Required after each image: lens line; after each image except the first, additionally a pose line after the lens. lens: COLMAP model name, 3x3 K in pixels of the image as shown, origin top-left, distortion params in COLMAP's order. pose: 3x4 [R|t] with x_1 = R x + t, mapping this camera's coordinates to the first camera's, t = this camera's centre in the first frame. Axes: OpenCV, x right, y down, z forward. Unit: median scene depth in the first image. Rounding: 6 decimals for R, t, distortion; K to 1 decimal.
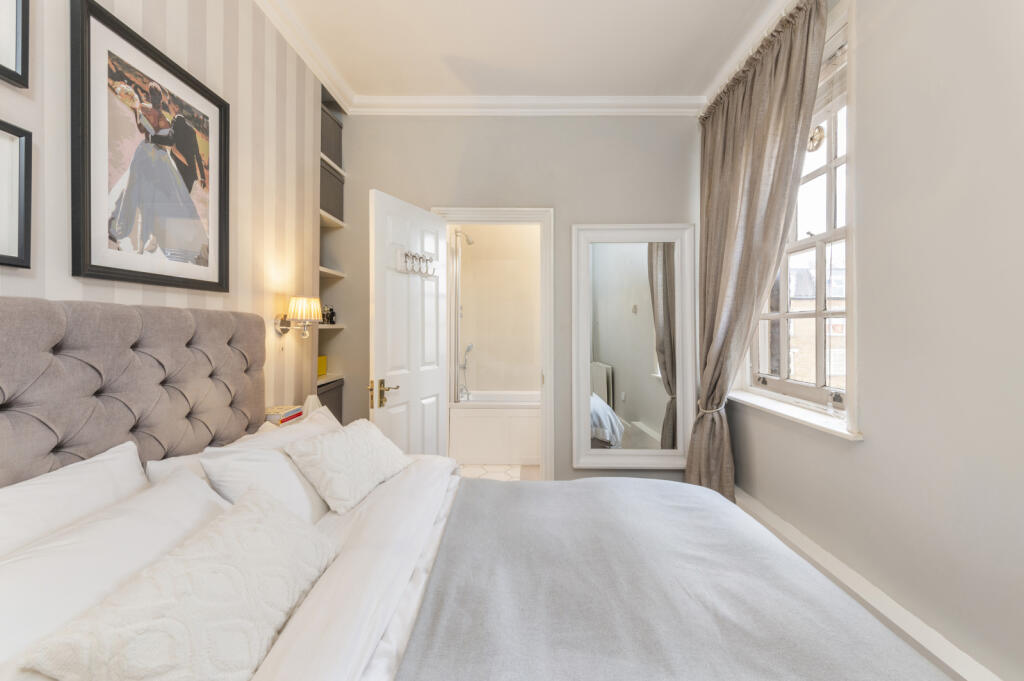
lens RADIAL K [[433.2, 0, 512.4], [0, 433.2, 332.5], [0, 0, 1]] dist [-0.001392, -0.000272]
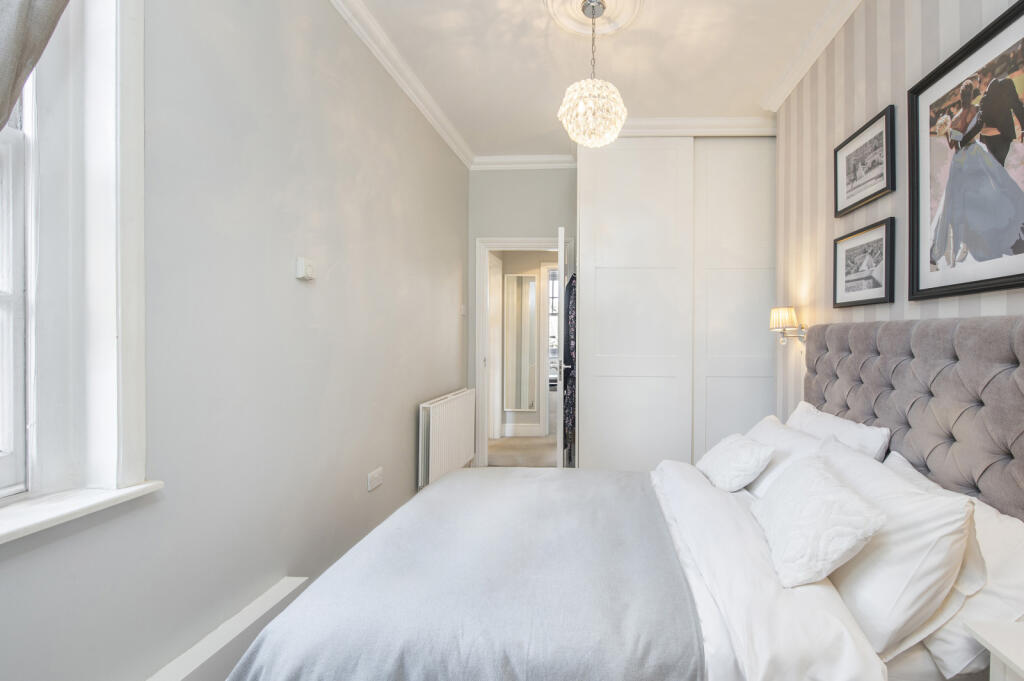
lens RADIAL K [[433.2, 0, 512.2], [0, 433.2, 335.6], [0, 0, 1]] dist [-0.001392, -0.000272]
pose [[-0.983970, -0.006237, 0.178224, -0.022526], [-0.005224, 0.999967, 0.006155, -0.021509], [-0.178257, 0.005125, -0.983971, 2.165949]]
